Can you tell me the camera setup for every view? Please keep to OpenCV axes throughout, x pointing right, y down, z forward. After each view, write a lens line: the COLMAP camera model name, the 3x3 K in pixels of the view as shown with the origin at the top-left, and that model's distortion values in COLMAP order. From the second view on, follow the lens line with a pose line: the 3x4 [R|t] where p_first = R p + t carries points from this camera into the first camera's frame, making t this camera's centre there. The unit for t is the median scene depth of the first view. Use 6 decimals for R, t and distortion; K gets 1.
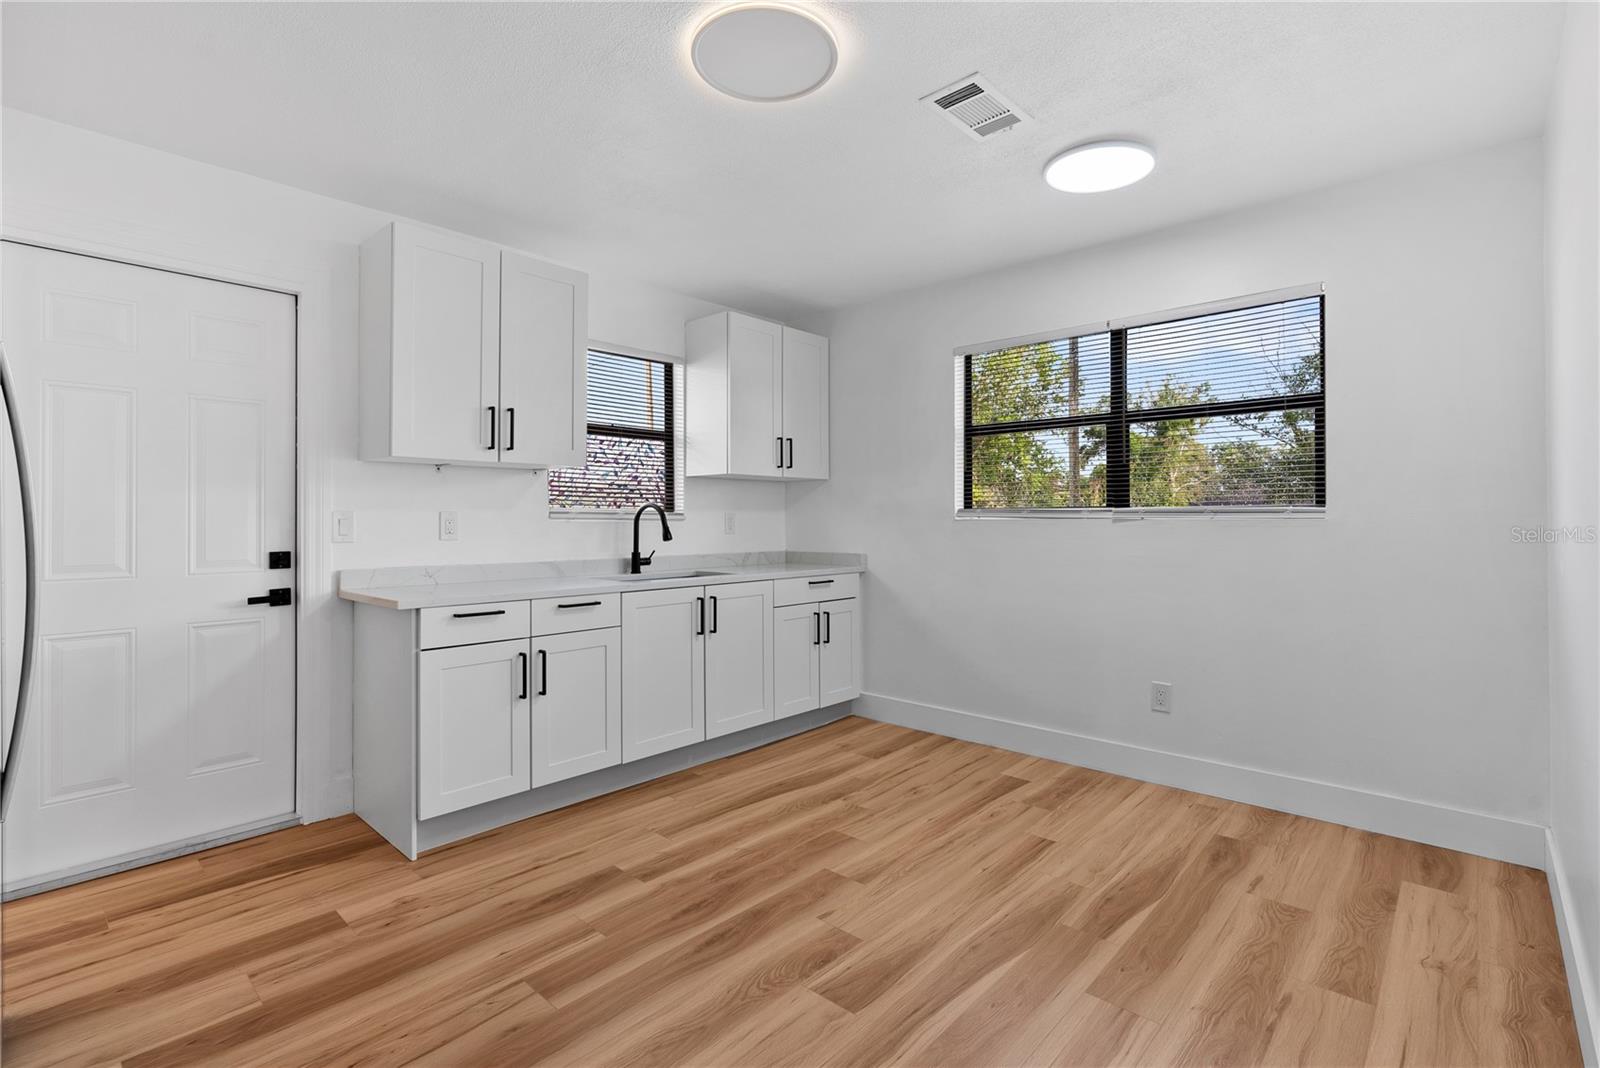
lens RADIAL K [[733.0, 0, 816.0], [0, 733.0, 521.4], [0, 0, 1]] dist [0.001631, 0.000478]
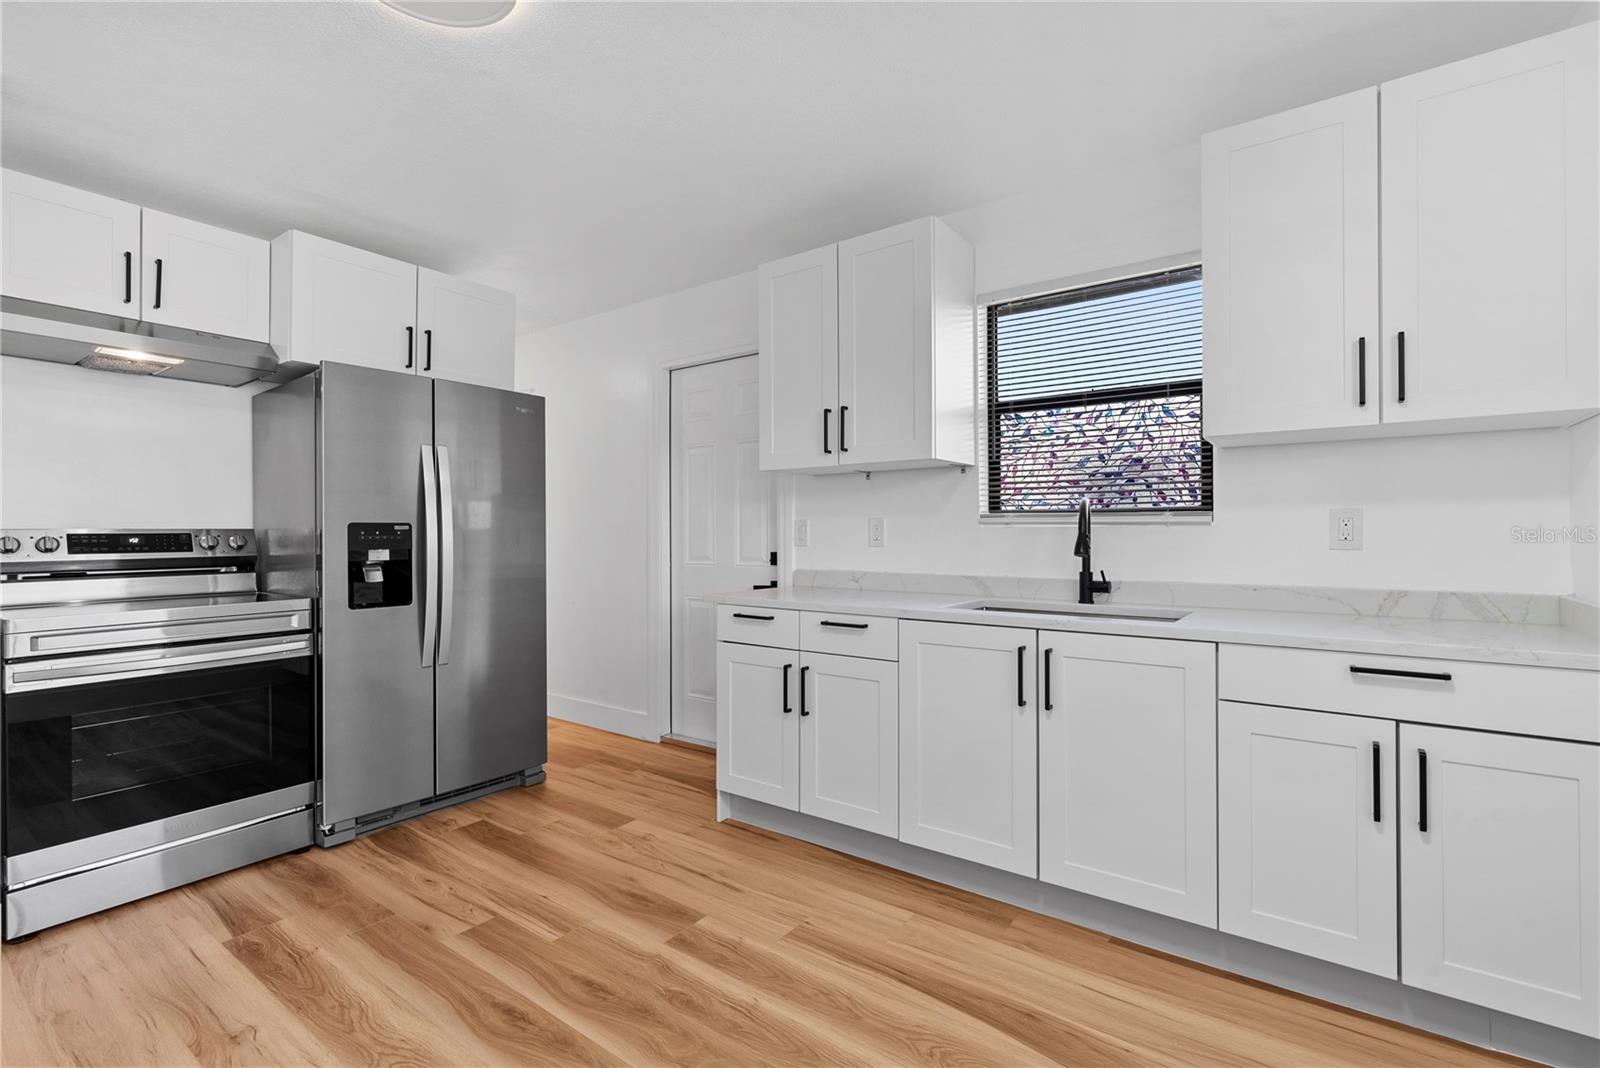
lens RADIAL K [[733.0, 0, 815.3], [0, 733.0, 536.9], [0, 0, 1]] dist [0.001631, 0.000478]
pose [[0.100478, 0.006362, -0.994919, 0.584218], [0.000811, 0.999979, 0.006476, 0.007430], [0.994939, -0.001458, 0.100471, 0.992897]]
